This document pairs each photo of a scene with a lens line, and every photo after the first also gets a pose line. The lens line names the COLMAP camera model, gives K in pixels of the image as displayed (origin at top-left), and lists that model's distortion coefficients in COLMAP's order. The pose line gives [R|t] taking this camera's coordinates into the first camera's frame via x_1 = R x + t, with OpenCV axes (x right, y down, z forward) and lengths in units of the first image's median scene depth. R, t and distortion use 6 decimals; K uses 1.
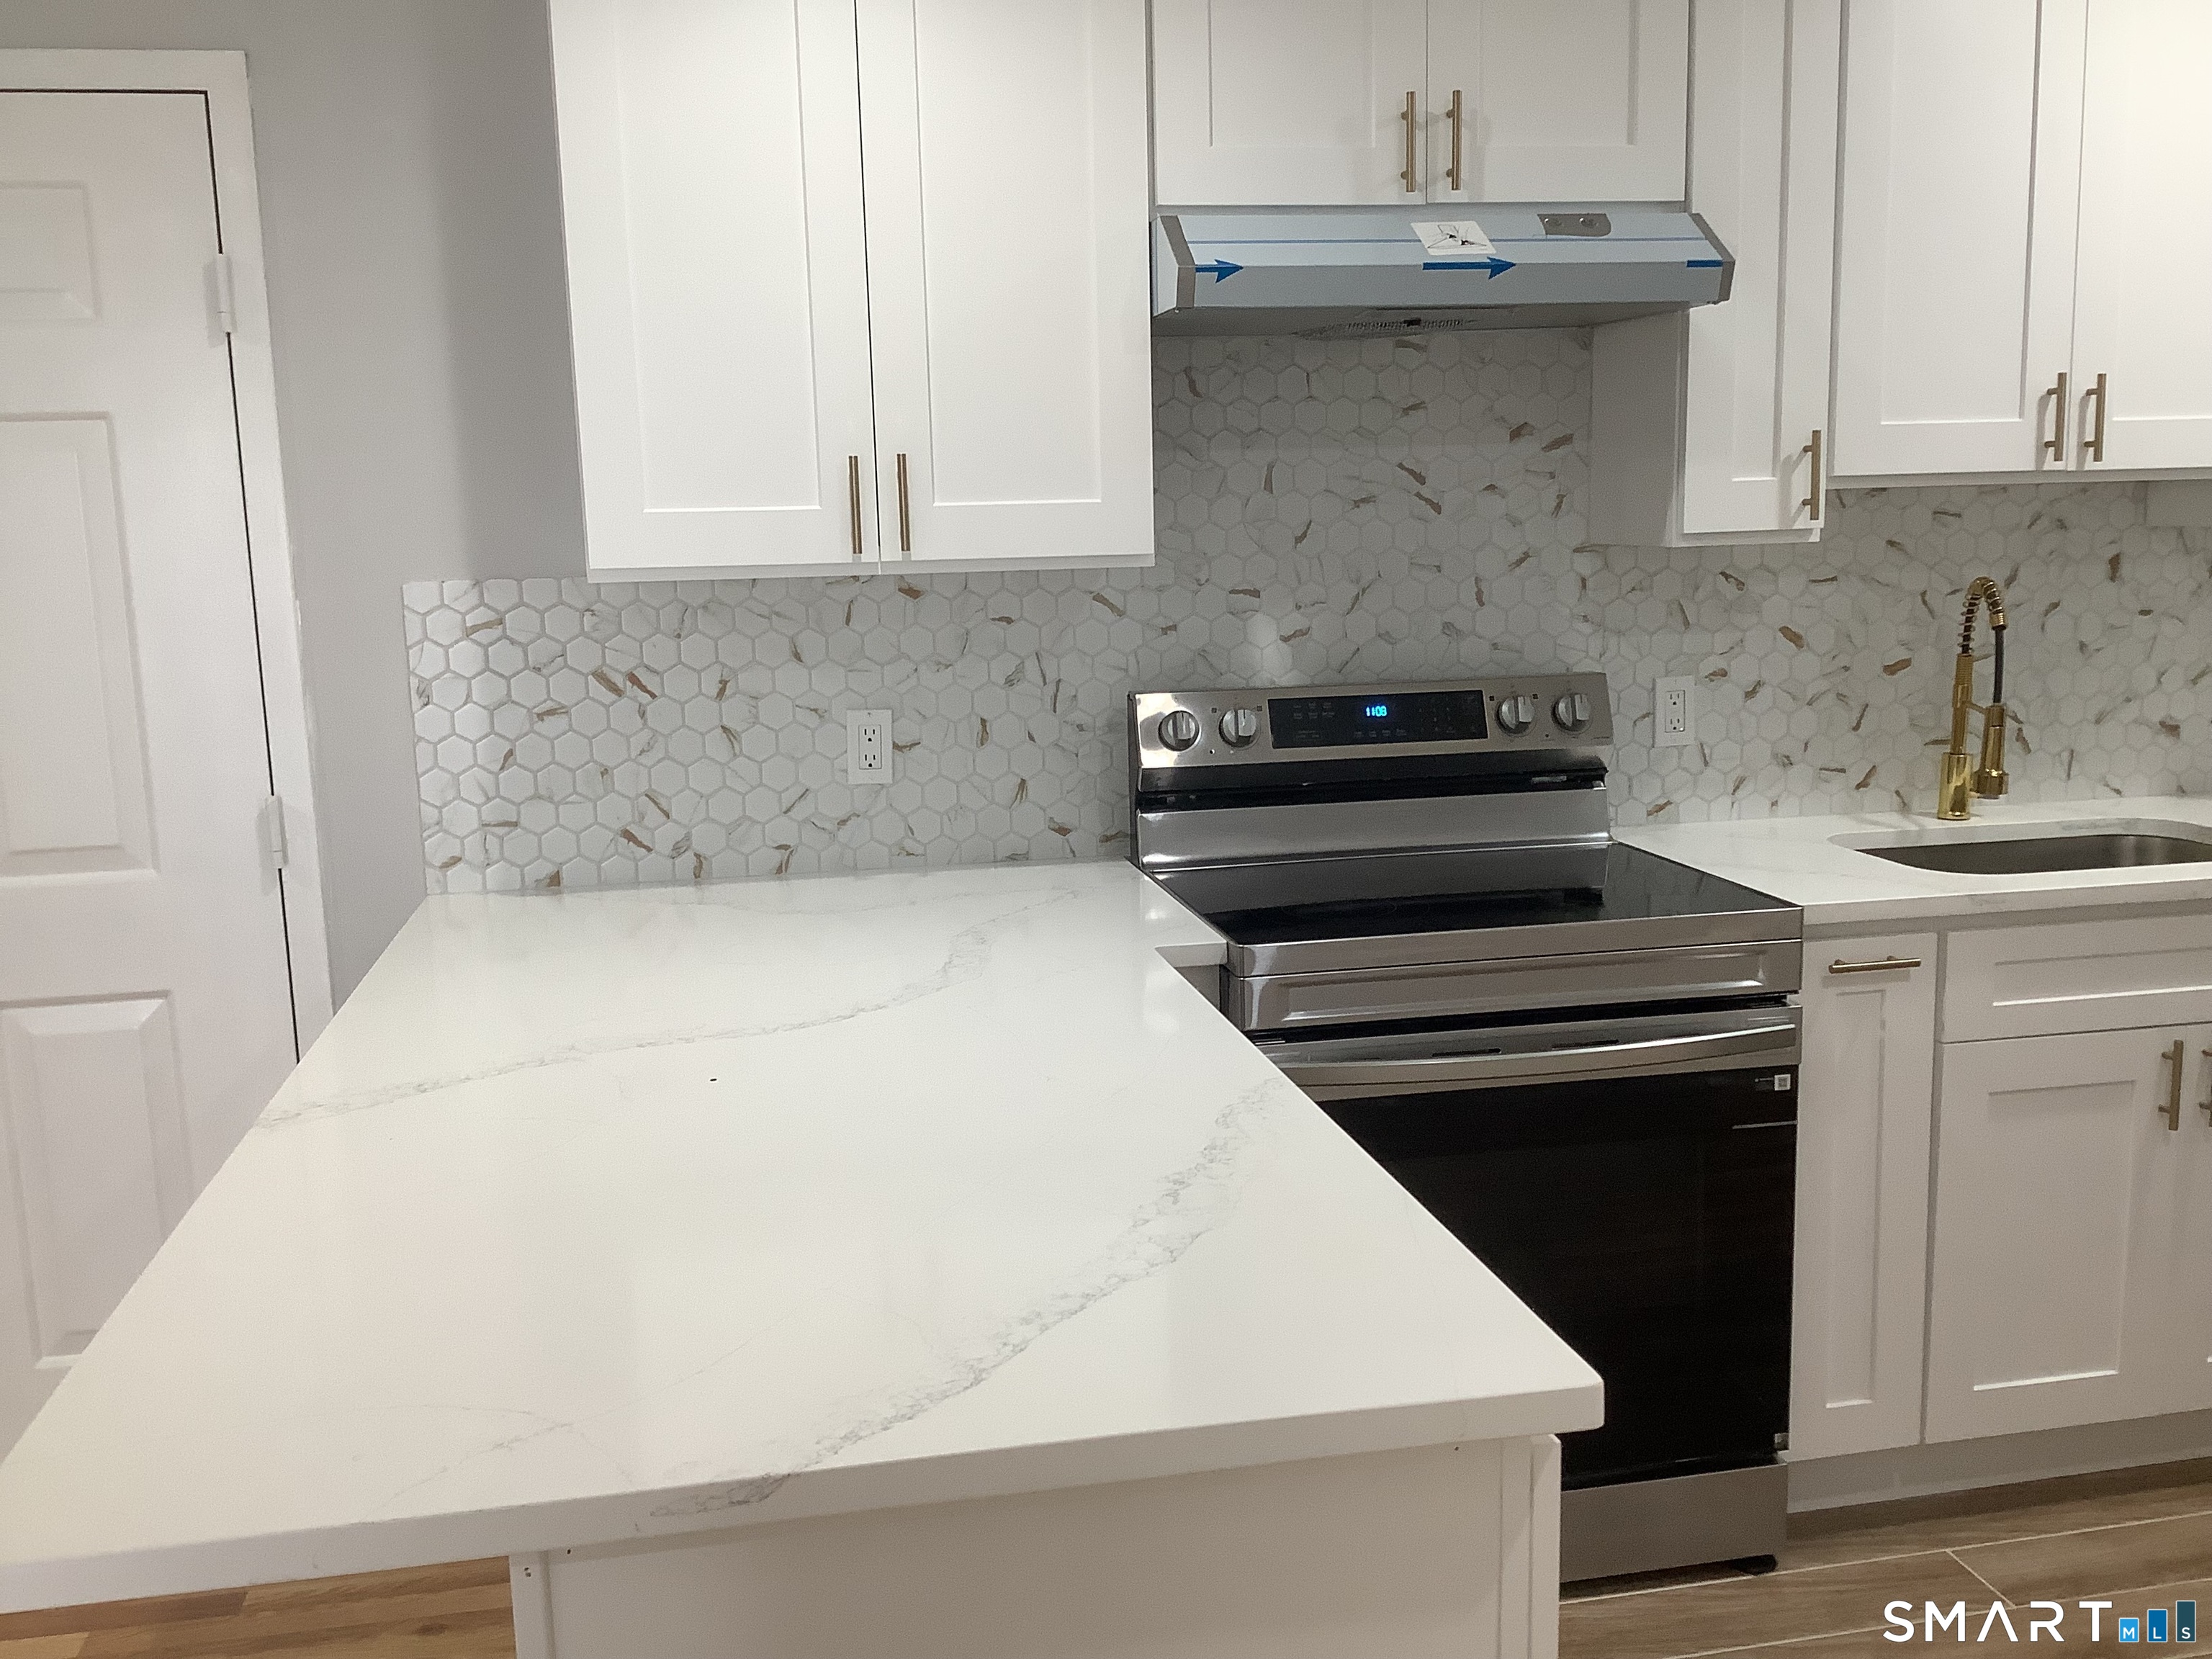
lens RADIAL K [[2008.4, 0, 1101.2], [0, 2008.4, 830.5], [0, 0, 1]] dist [0.127250, -0.260687]
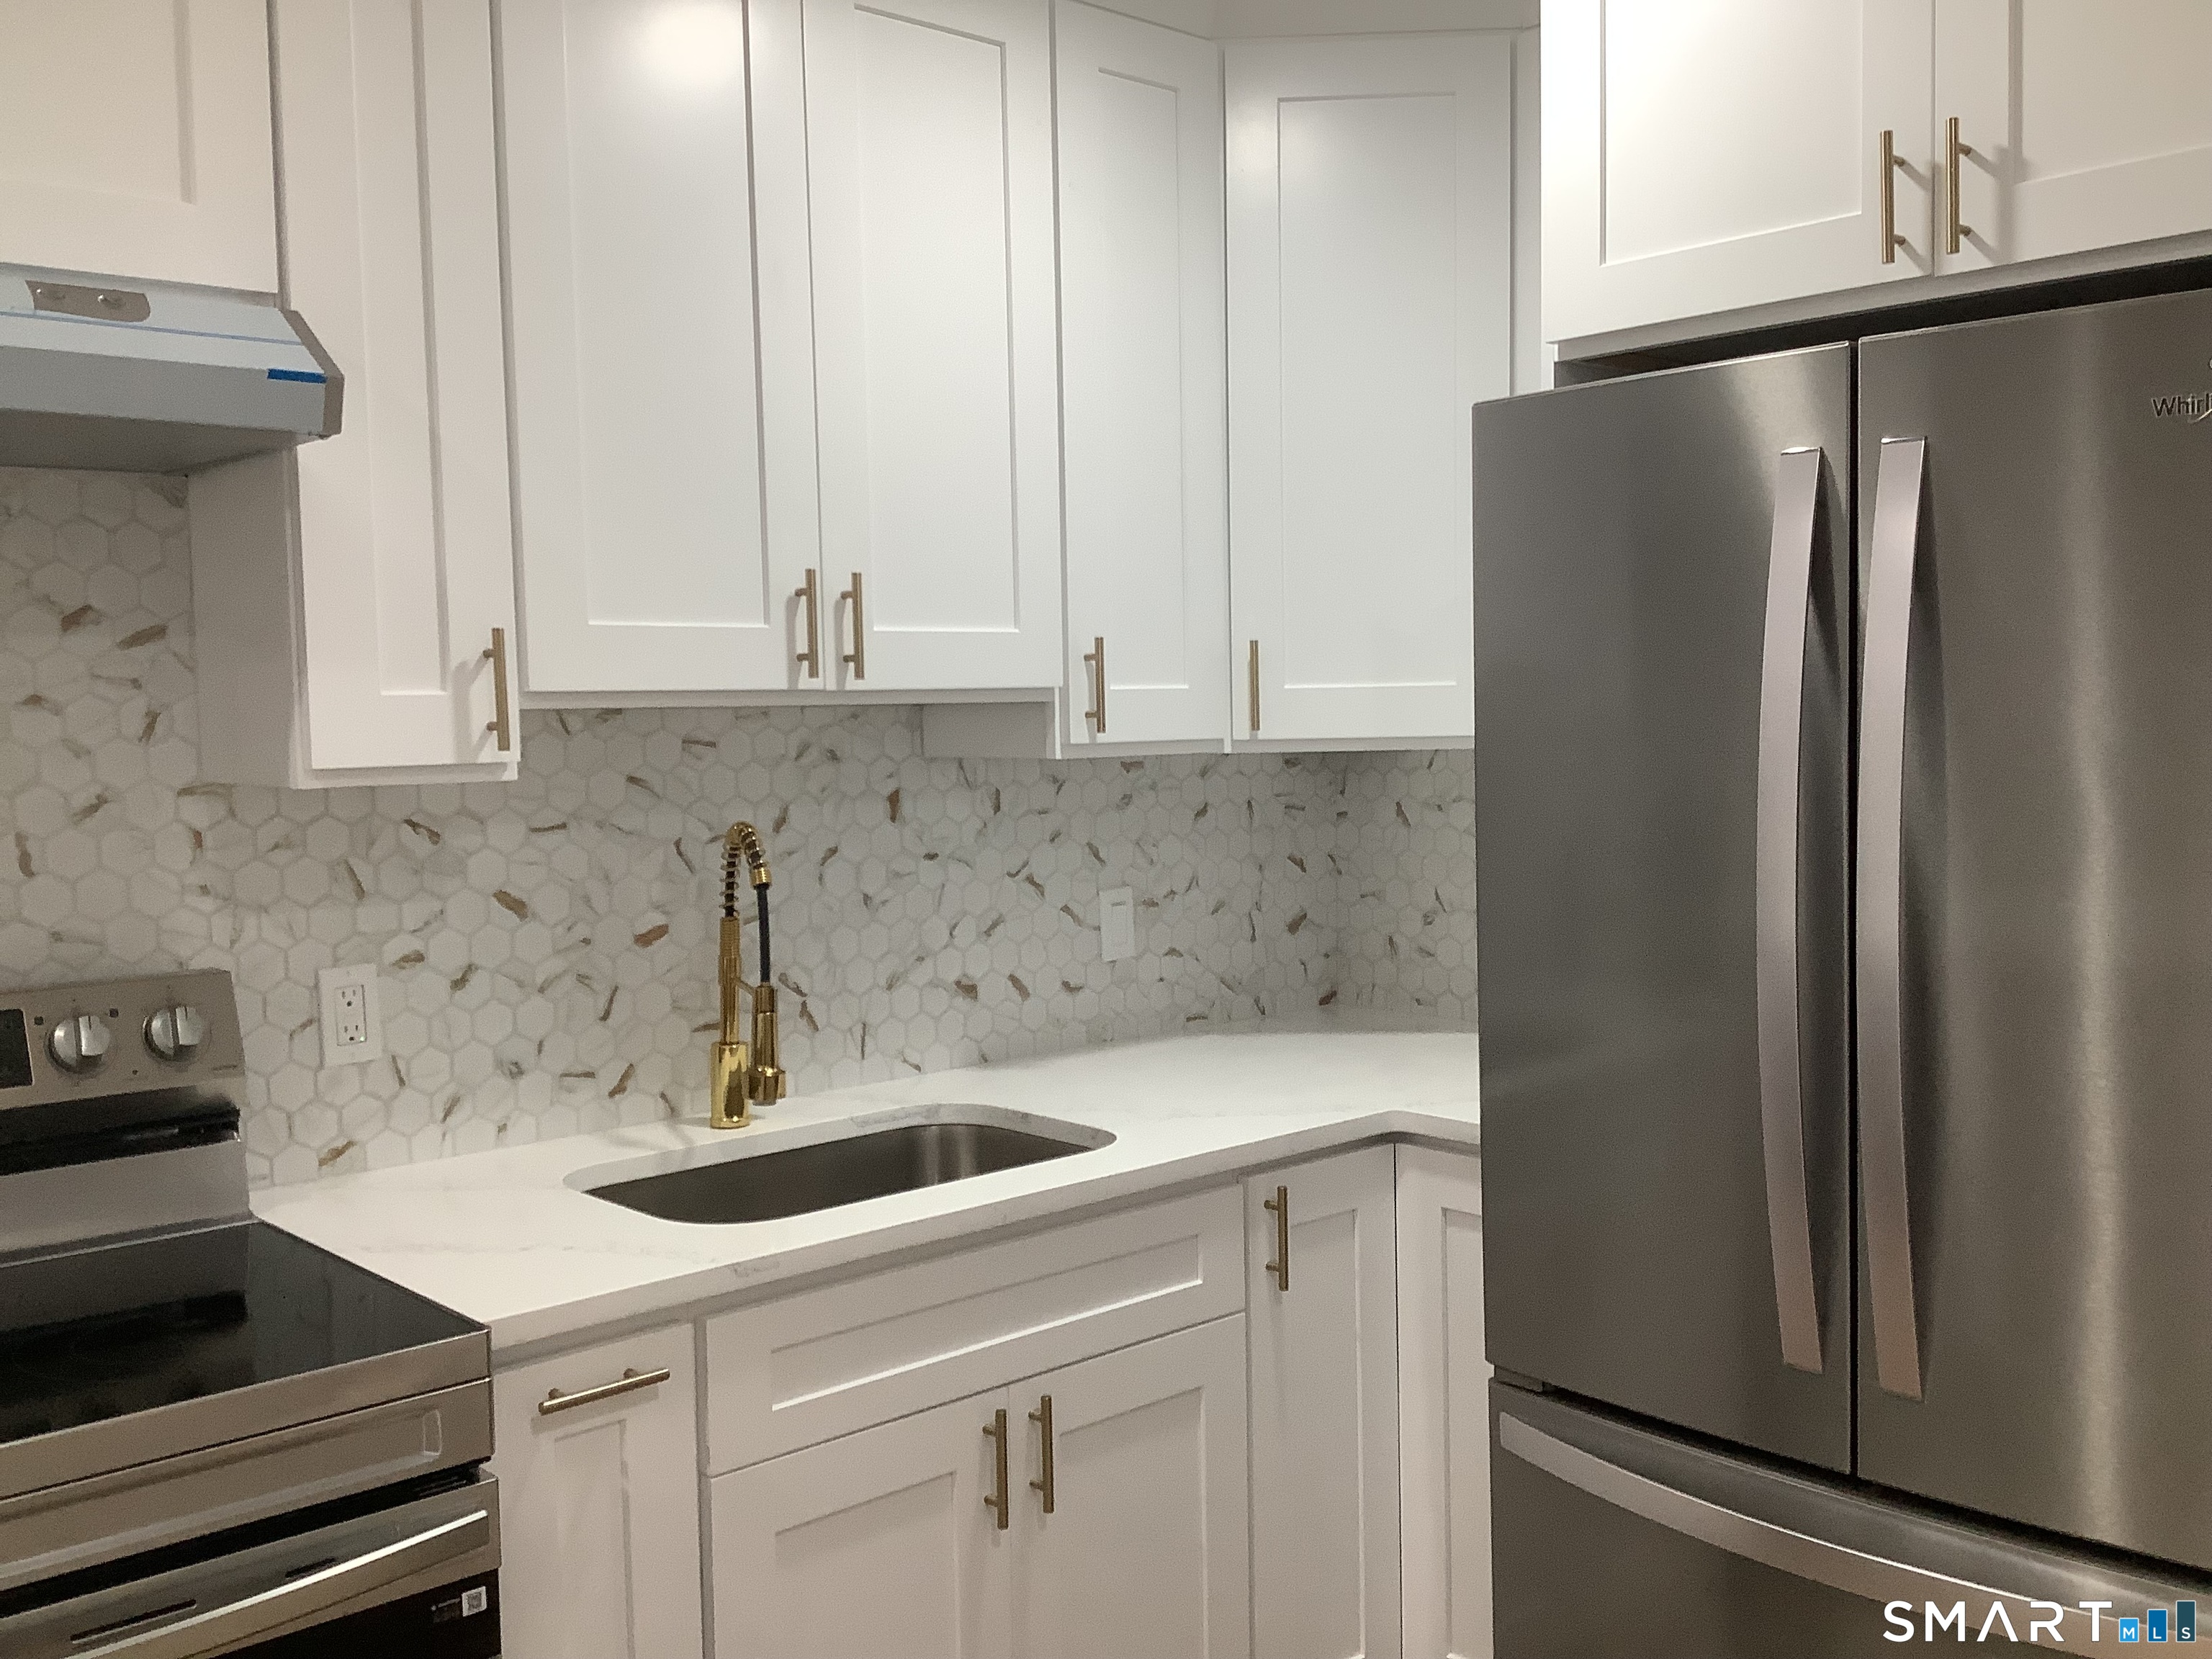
lens RADIAL K [[2008.4, 0, 1101.2], [0, 2008.4, 830.5], [0, 0, 1]] dist [0.127250, -0.260687]
pose [[0.855552, -0.023313, 0.517192, 0.147516], [0.080035, 0.992932, -0.087637, -0.041255], [-0.511493, 0.116372, 0.851371, 0.262246]]
